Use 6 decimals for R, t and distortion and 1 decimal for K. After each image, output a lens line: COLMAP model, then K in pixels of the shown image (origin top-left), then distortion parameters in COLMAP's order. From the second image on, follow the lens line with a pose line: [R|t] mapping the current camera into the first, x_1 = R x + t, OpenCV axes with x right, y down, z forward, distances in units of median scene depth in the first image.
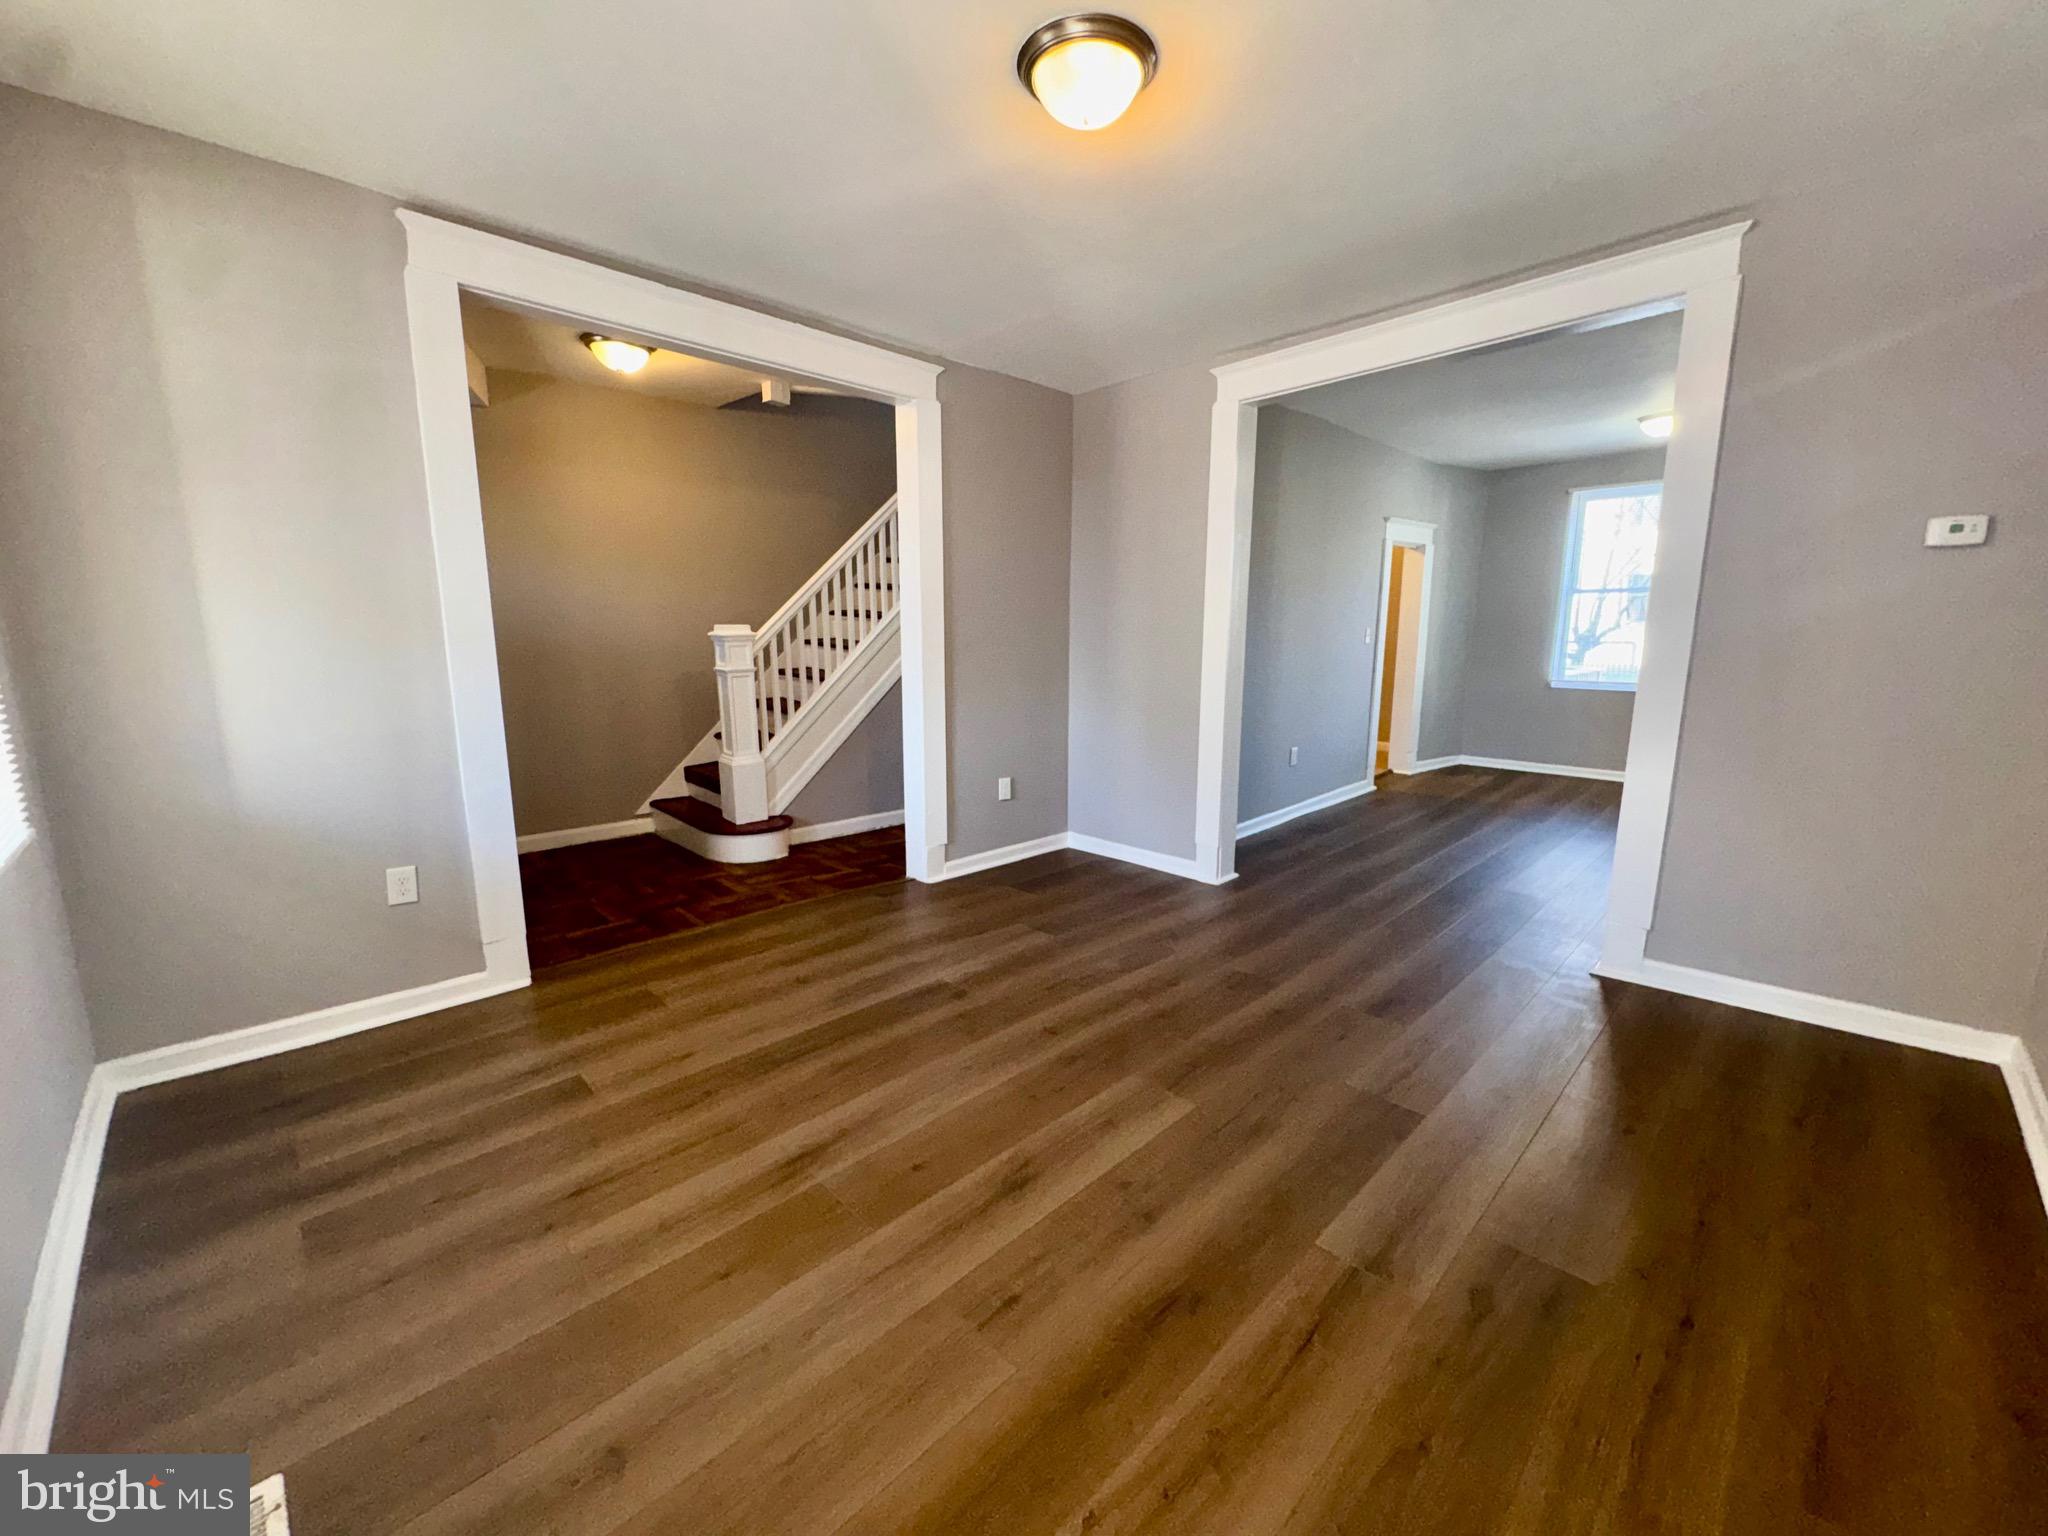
lens RADIAL K [[811.8, 0, 1026.1], [0, 811.8, 760.0], [0, 0, 1]] dist [-0.002240, 0.000396]
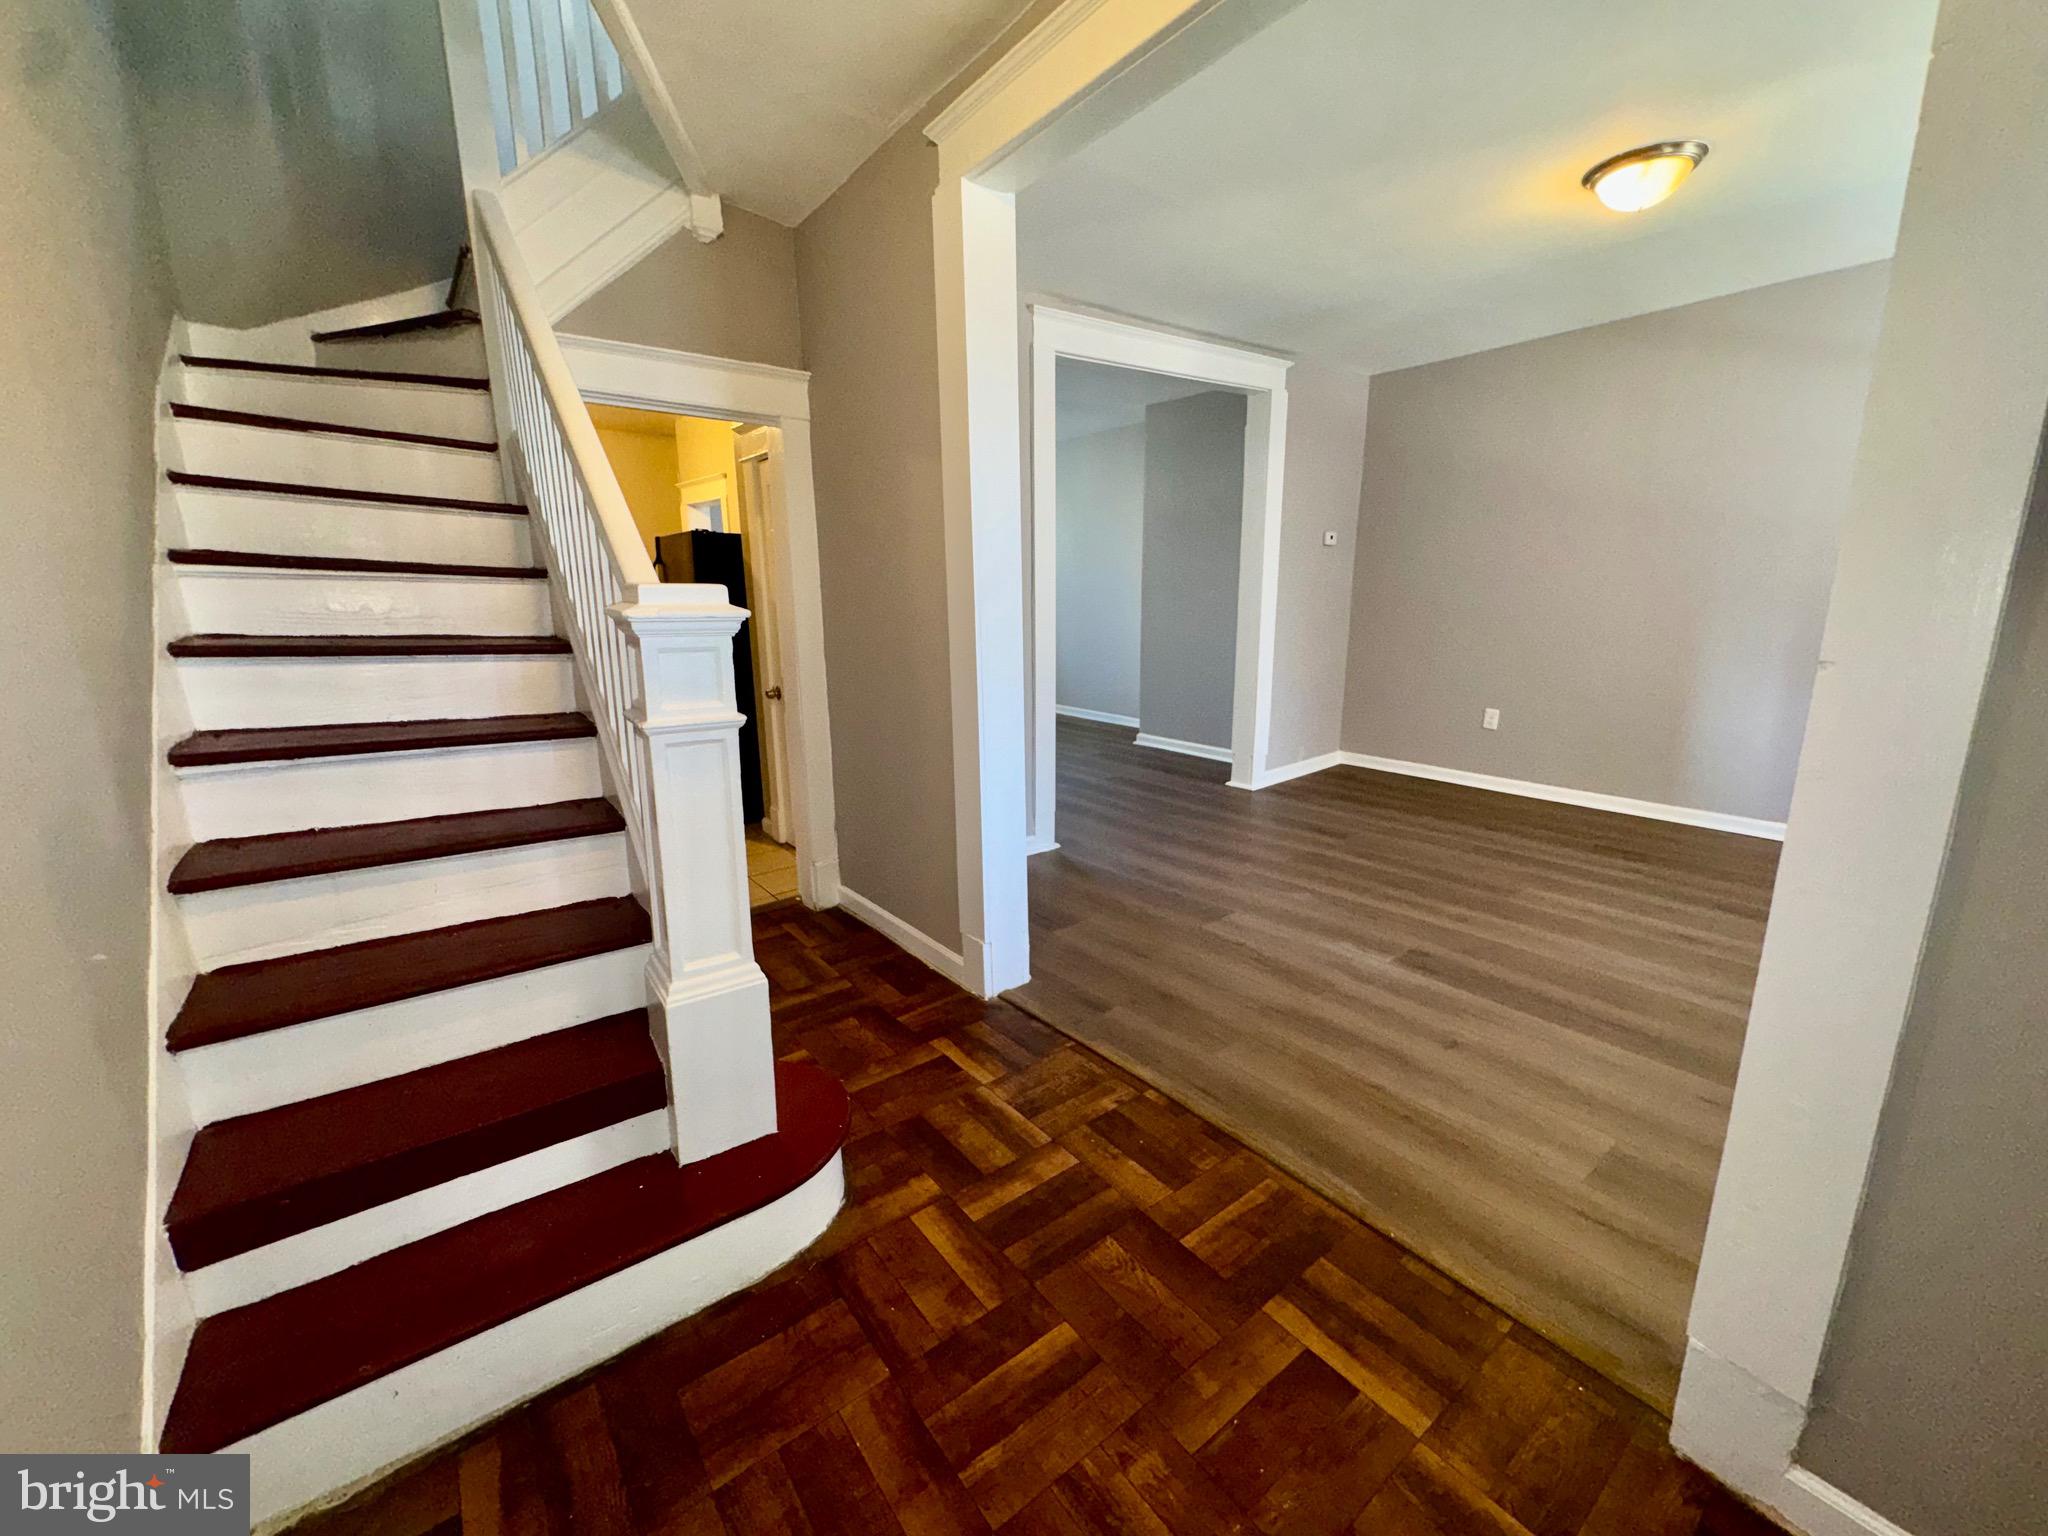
lens RADIAL K [[811.8, 0, 1018.5], [0, 811.8, 763.5], [0, 0, 1]] dist [-0.002240, 0.000396]
pose [[0.120074, -0.211118, 0.970057, -1.080740], [0.177336, 0.965973, 0.188278, -0.212952], [-0.976798, 0.149419, 0.153428, 1.326117]]
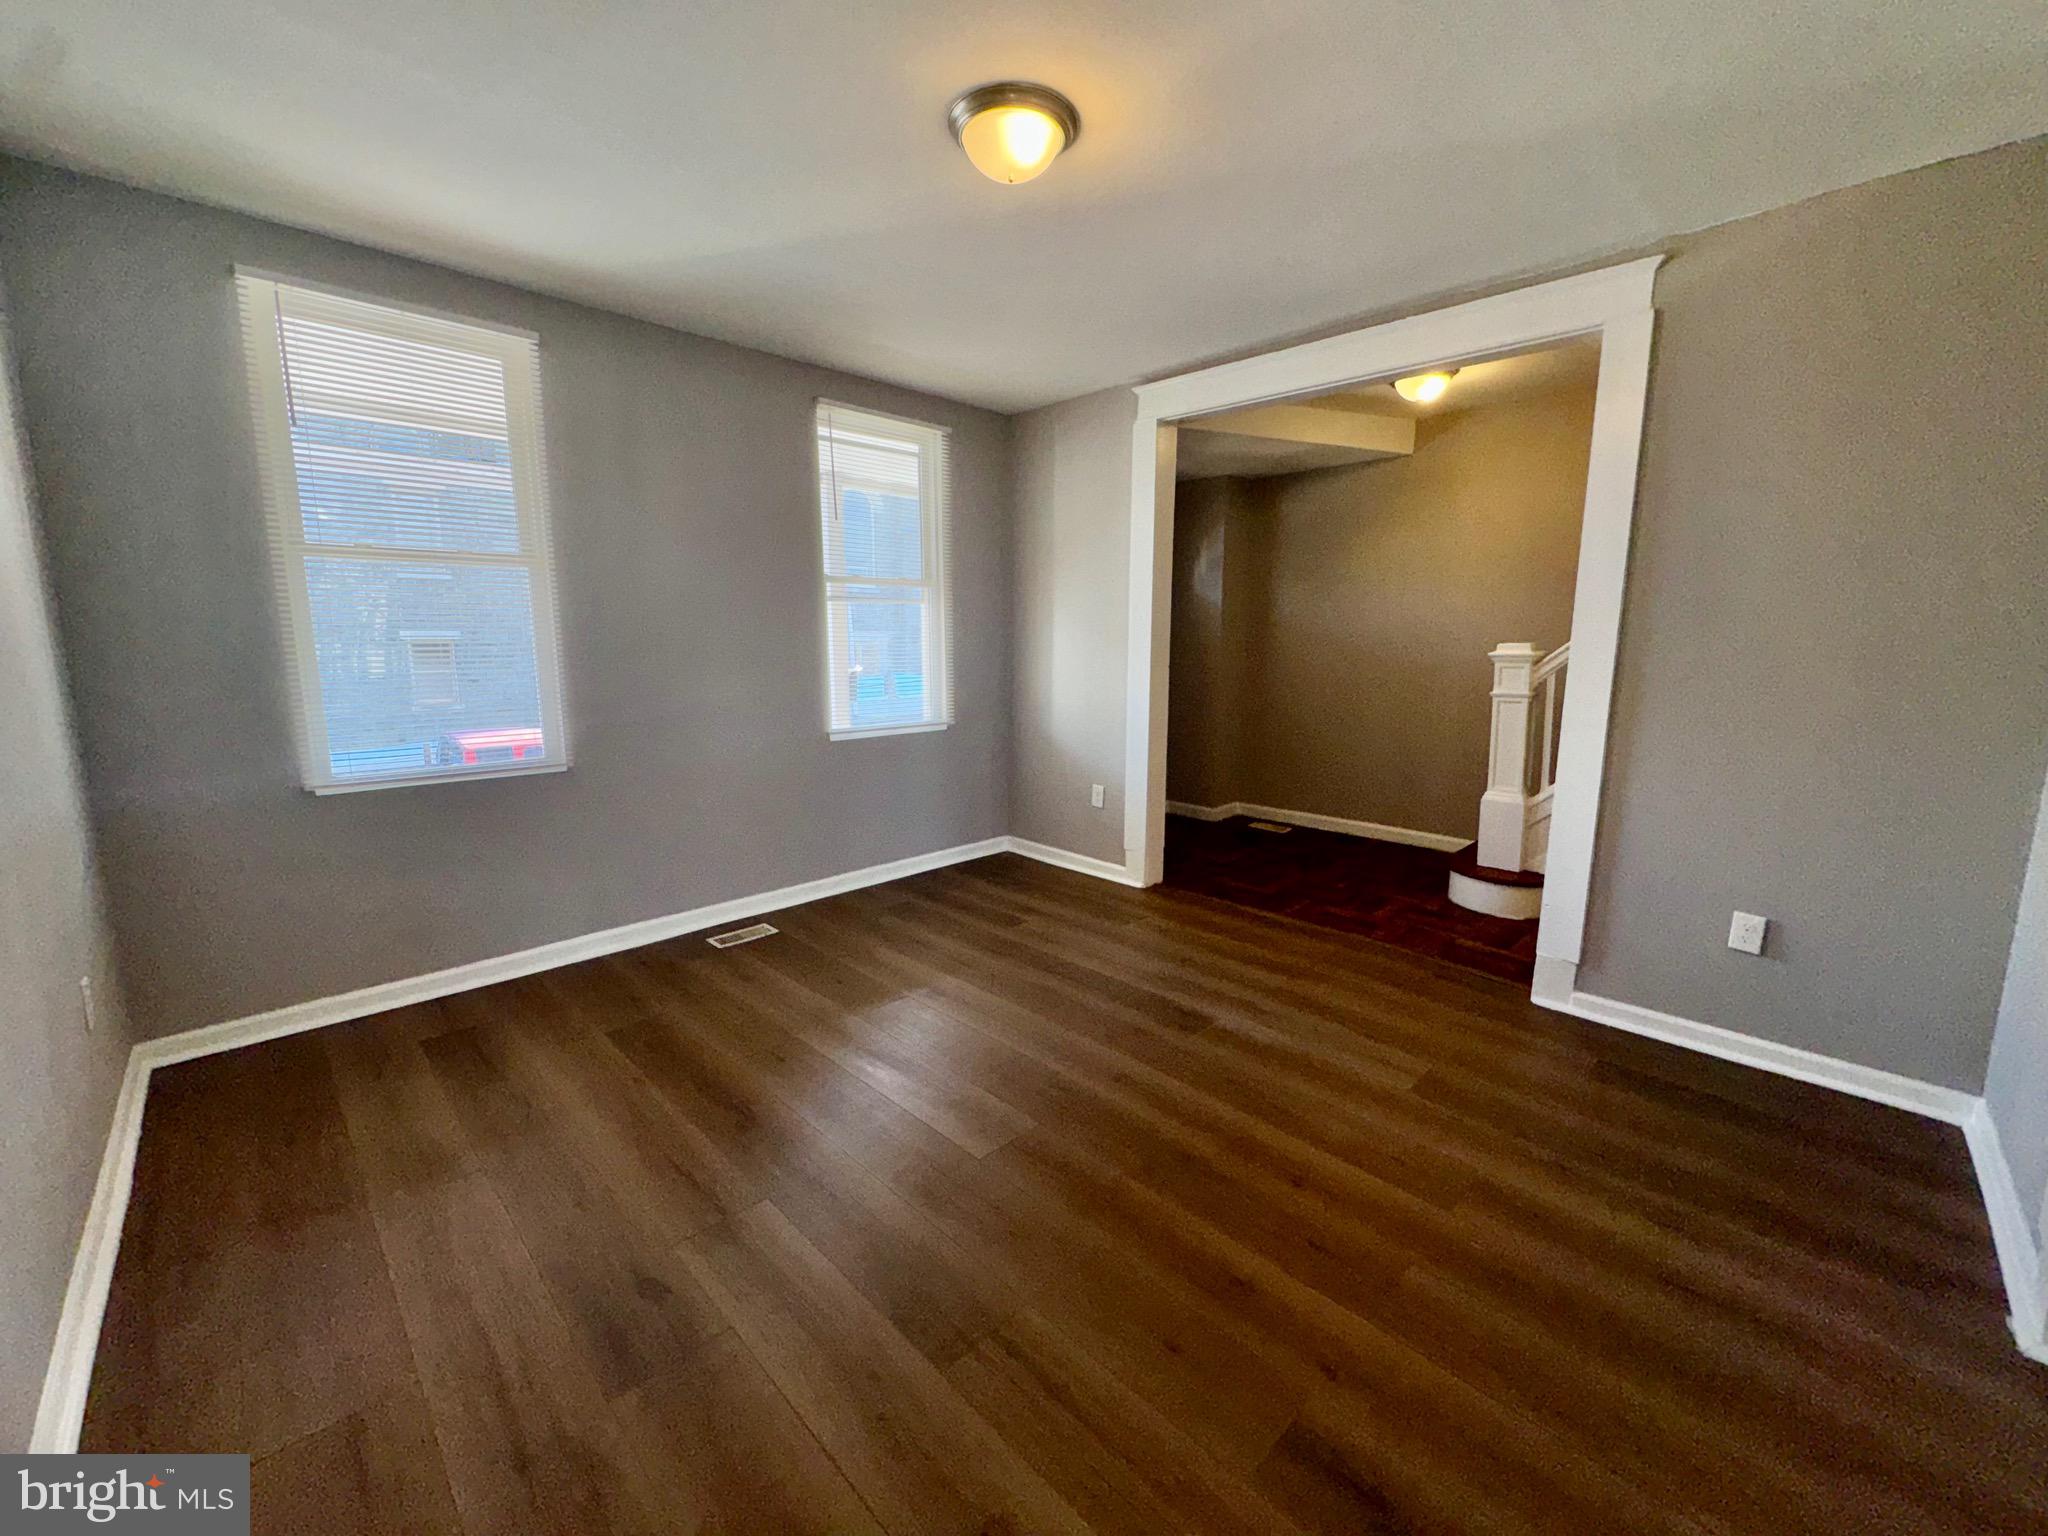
lens RADIAL K [[811.8, 0, 1025.5], [0, 811.8, 758.8], [0, 0, 1]] dist [-0.002240, 0.000396]
pose [[0.009435, 0.146210, -0.989209, 0.836471], [-0.170213, 0.975050, 0.142494, -0.127423], [0.985362, 0.167032, 0.034086, 0.745713]]
